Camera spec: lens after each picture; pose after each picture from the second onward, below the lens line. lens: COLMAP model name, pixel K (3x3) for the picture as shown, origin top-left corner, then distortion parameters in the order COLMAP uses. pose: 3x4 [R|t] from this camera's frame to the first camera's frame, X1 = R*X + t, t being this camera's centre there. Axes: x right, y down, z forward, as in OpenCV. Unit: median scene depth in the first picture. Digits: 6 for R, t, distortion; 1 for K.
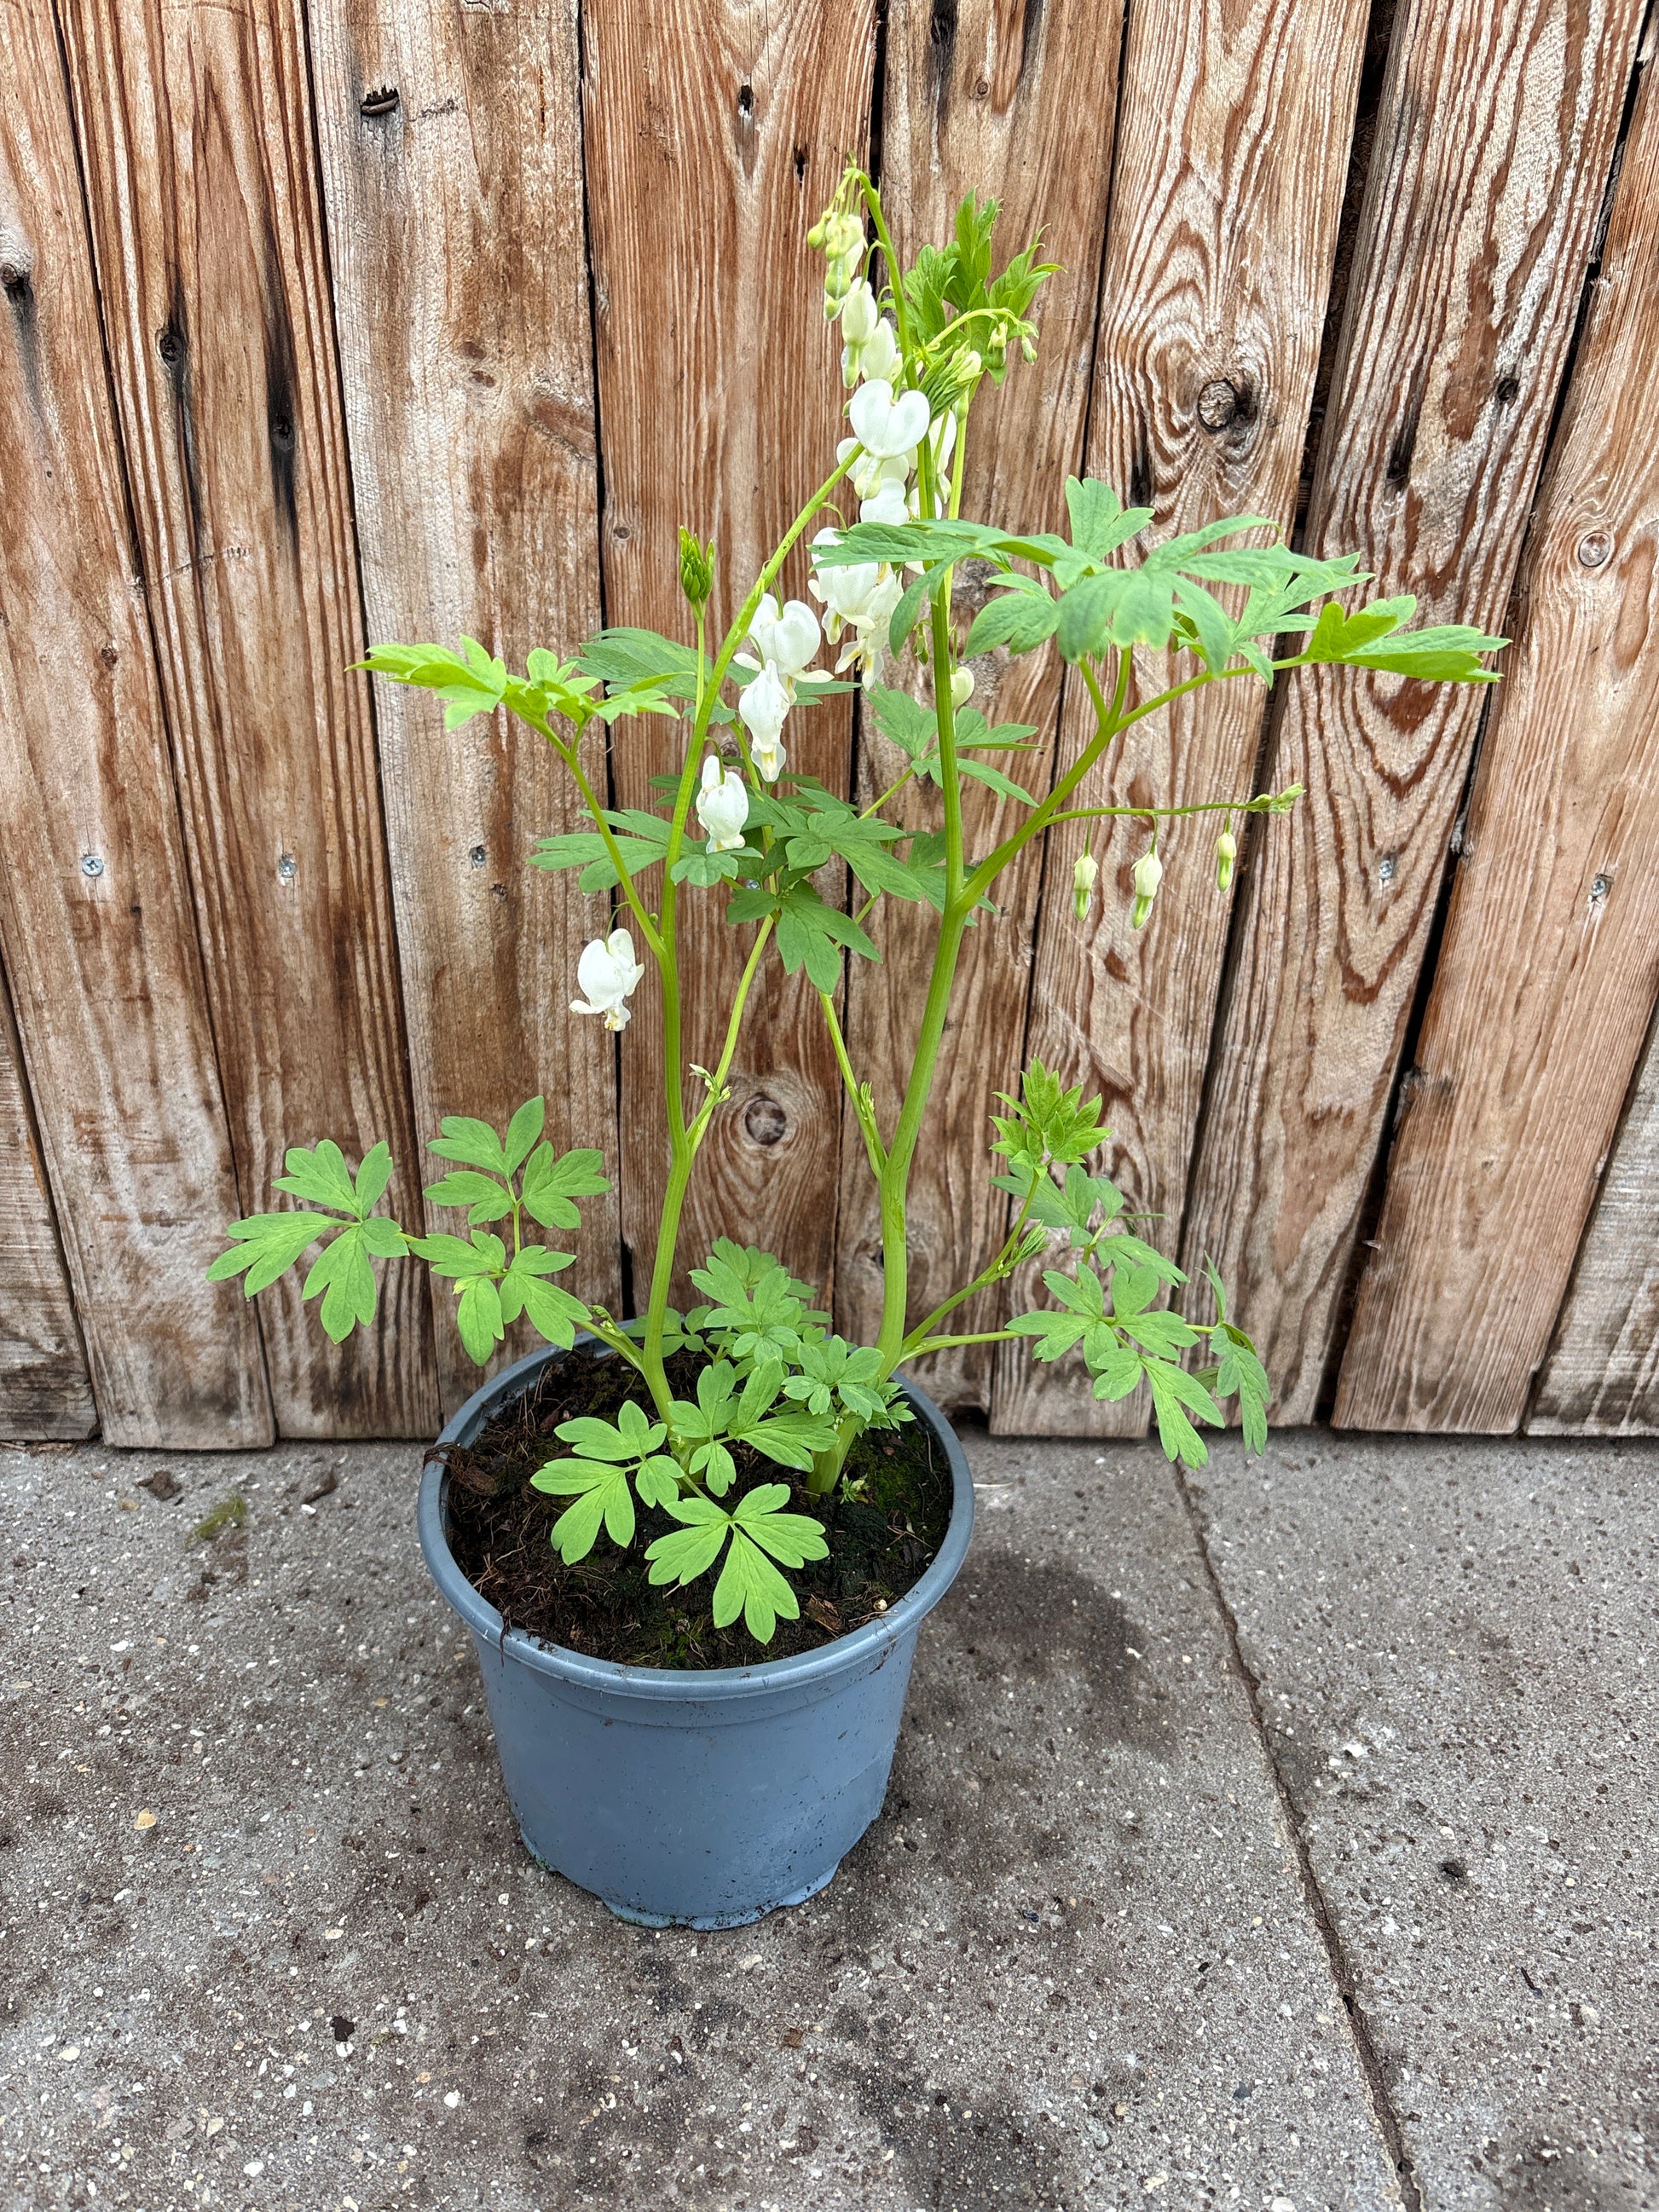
lens RADIAL K [[1713.3, 0, 828.1], [0, 1713.3, 1106.6], [0, 0, 1]] dist [0.028564, -0.041621]
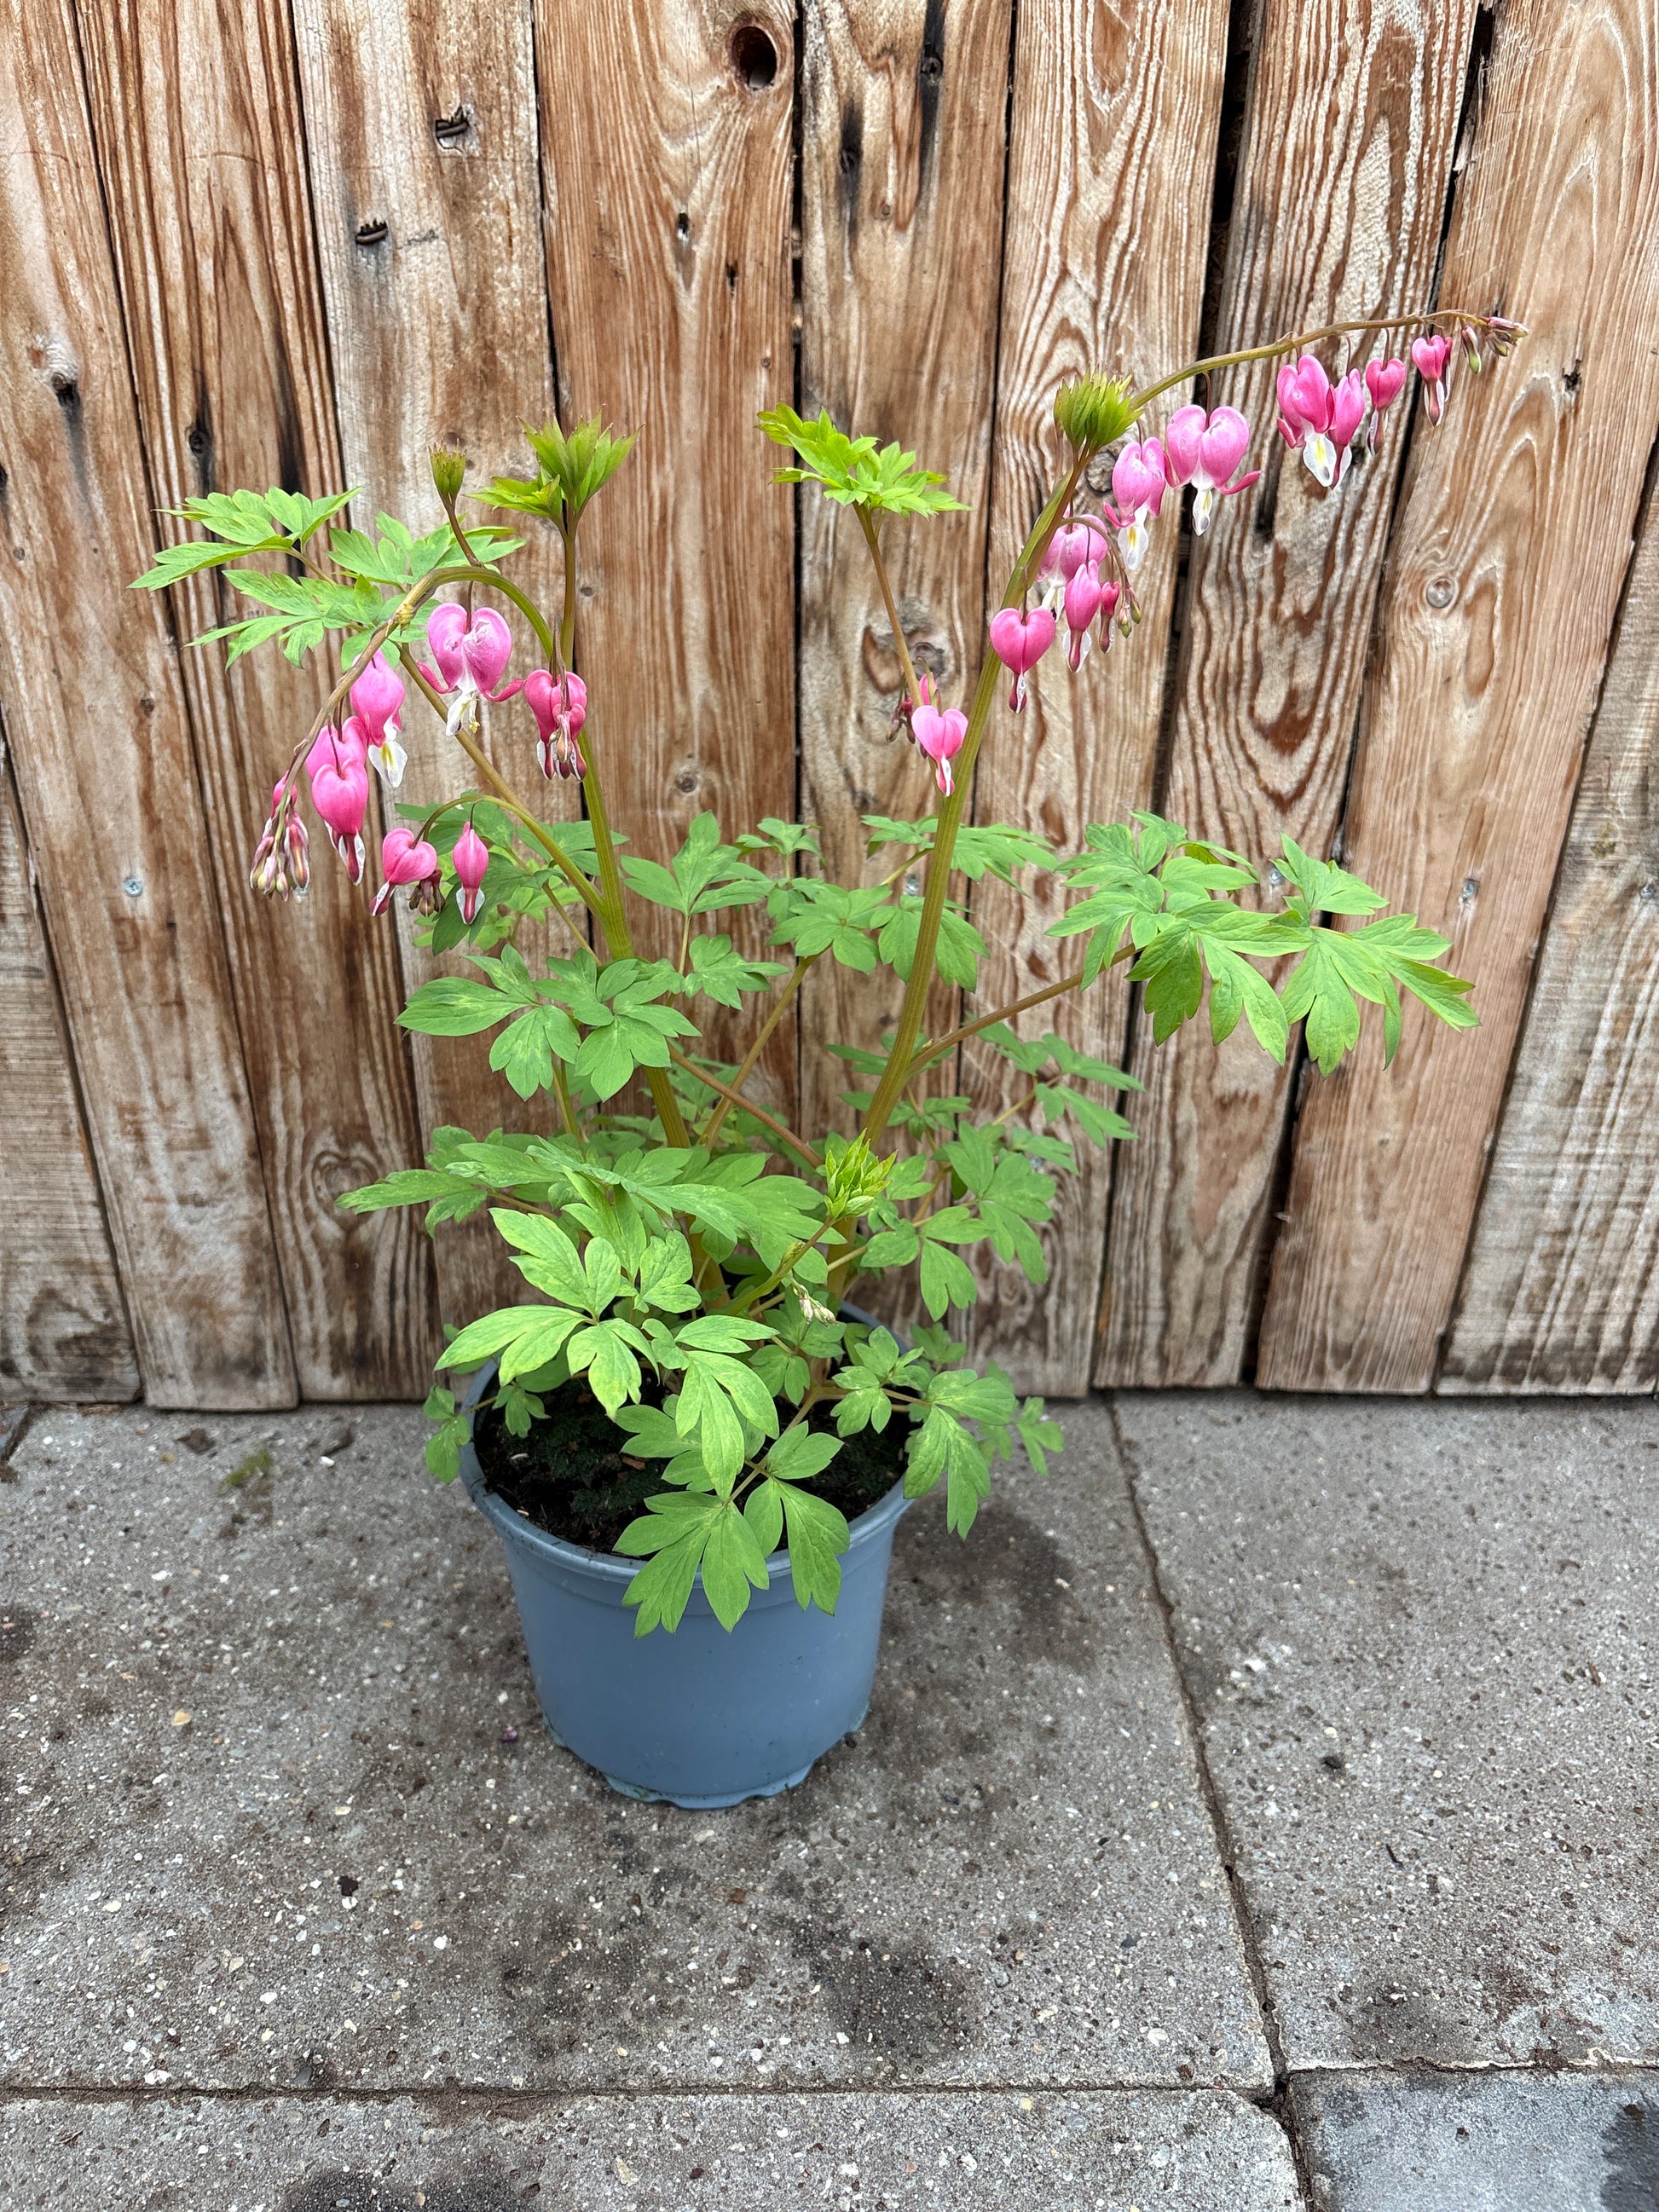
lens RADIAL K [[1733.2, 0, 830.8], [0, 1733.2, 1105.2], [0, 0, 1]] dist [0.009892, 0.008128]
pose [[0.999604, -0.008819, -0.026726, 0.066487], [0.008398, 0.999840, -0.015805, 0.027840], [0.026861, 0.015575, 0.999518, -0.142311]]
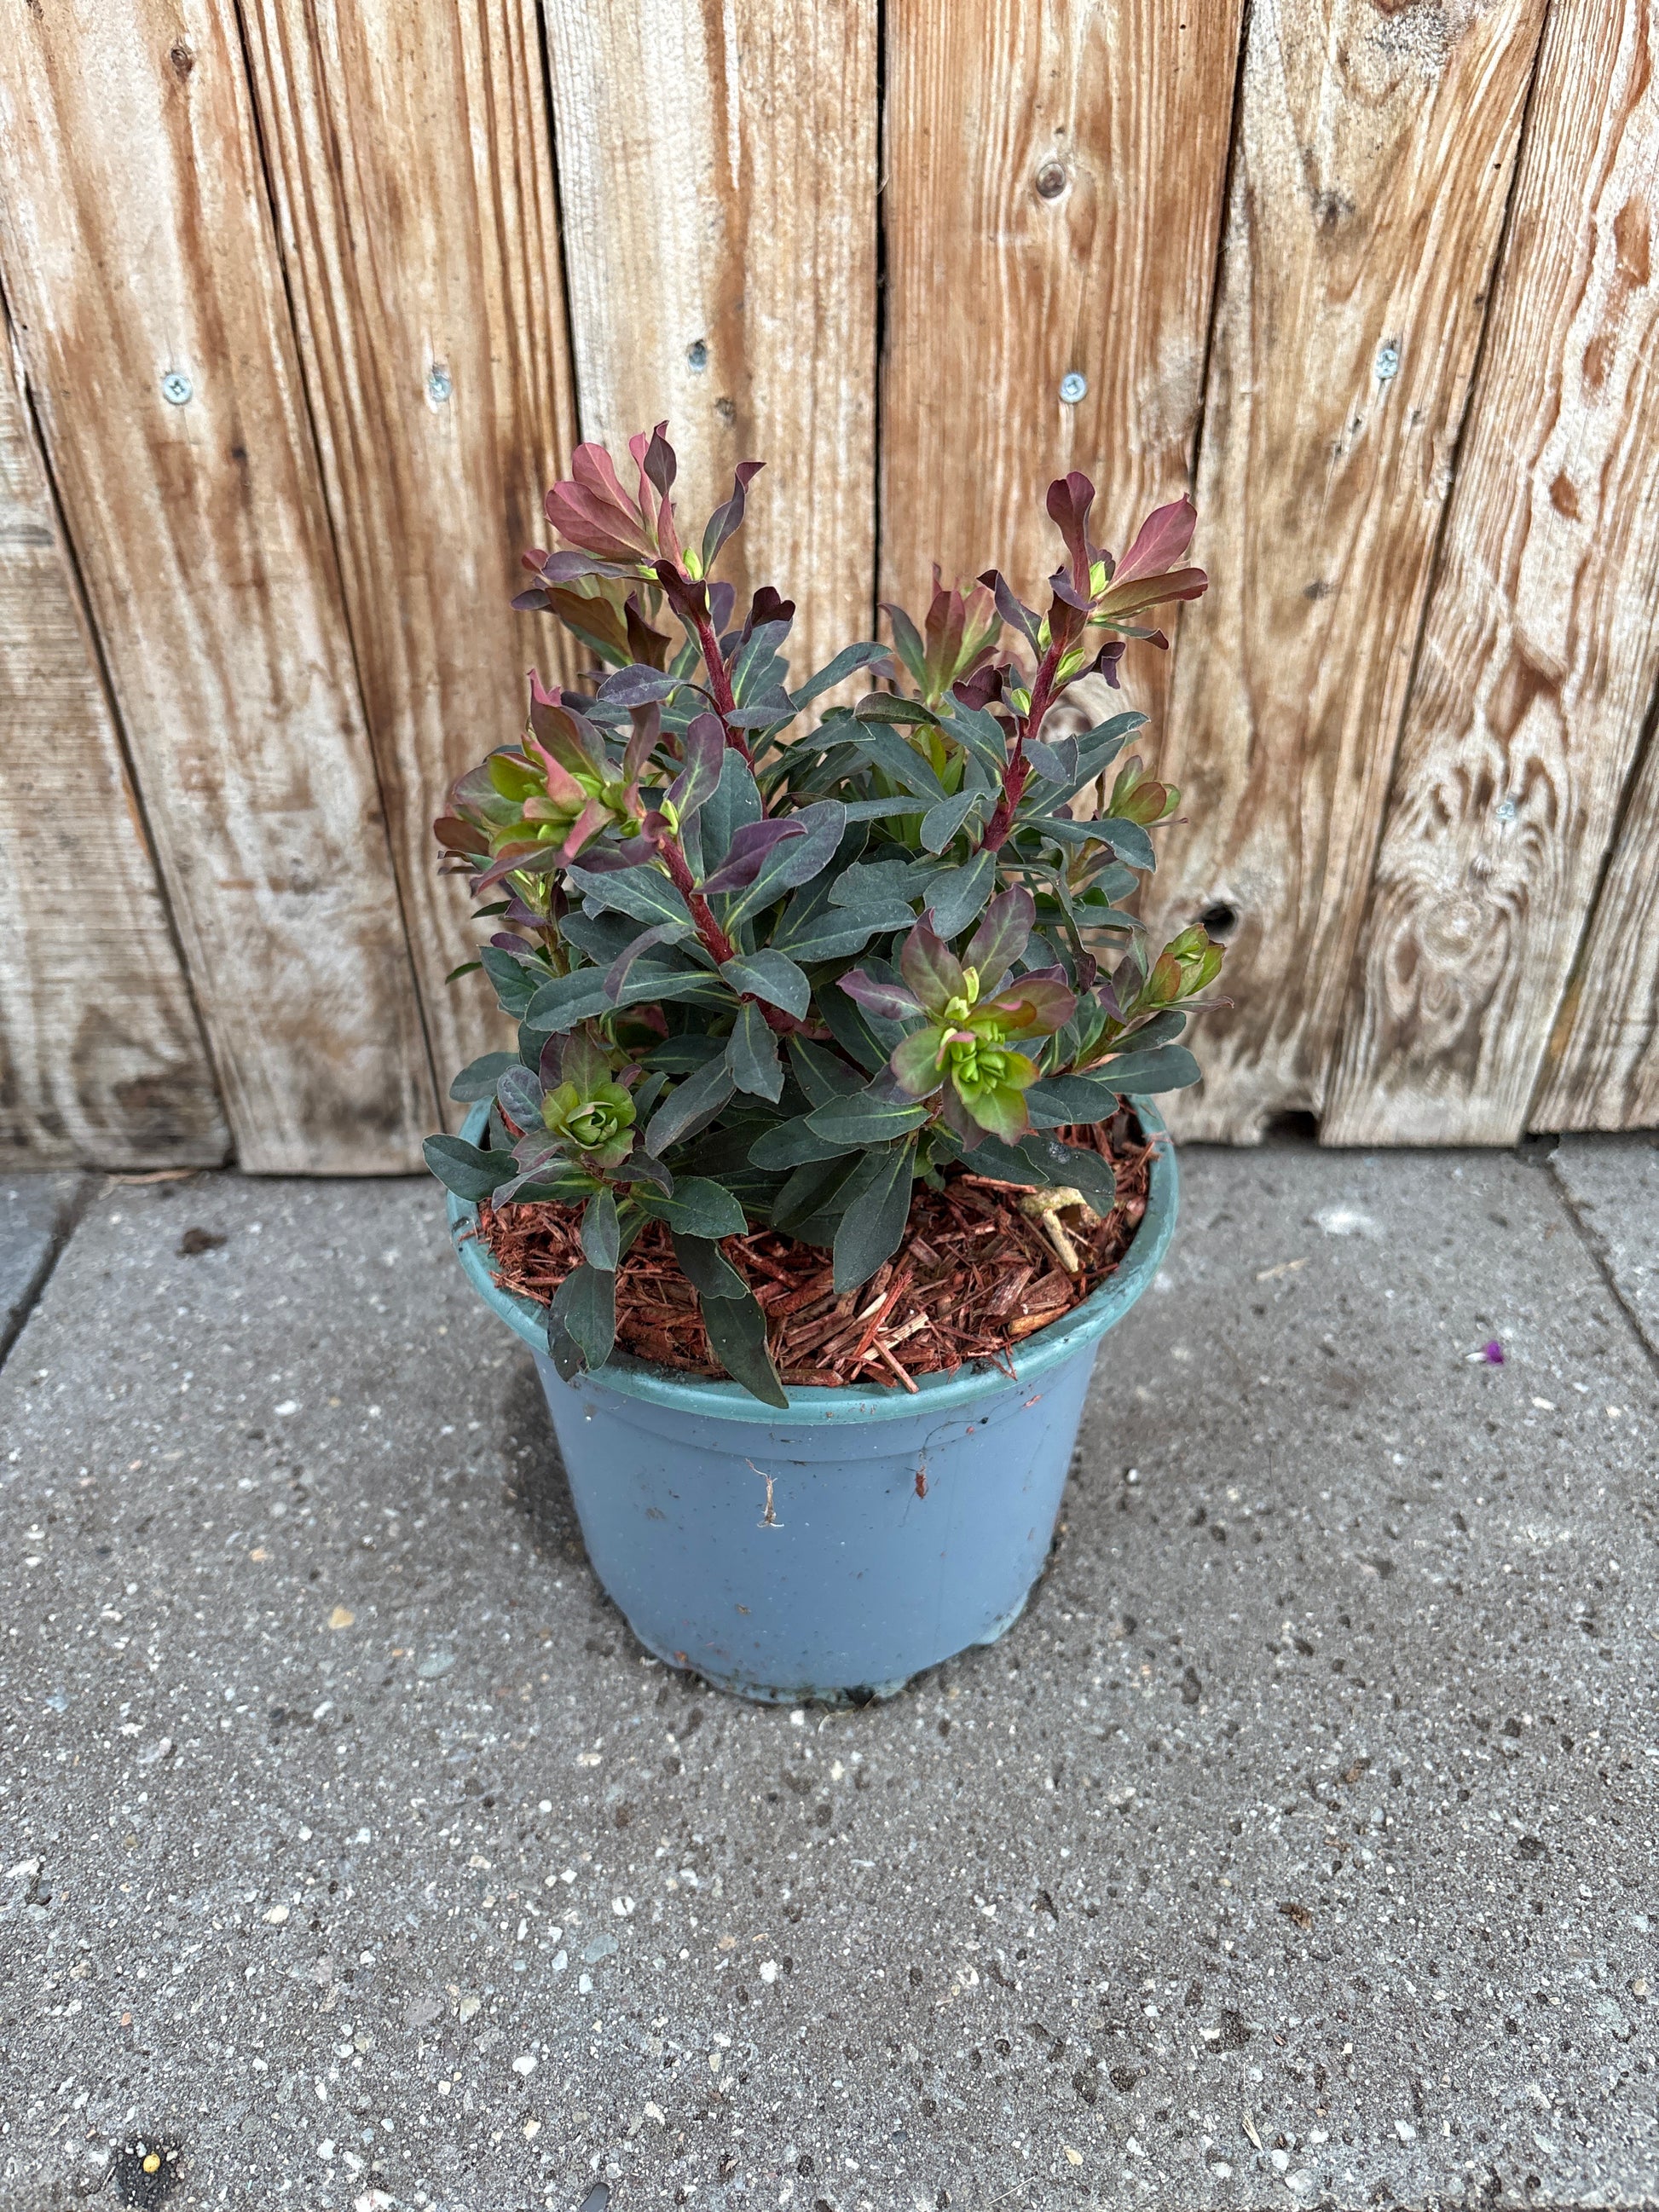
lens RADIAL K [[1748.9, 0, 821.9], [0, 1748.9, 1113.5], [0, 0, 1]] dist [-0.038196, 0.093455]
pose [[0.998588, -0.017216, -0.050259, -0.122340], [0.024384, 0.989030, 0.145692, 0.066052], [0.047200, -0.146711, 0.988053, 0.233132]]
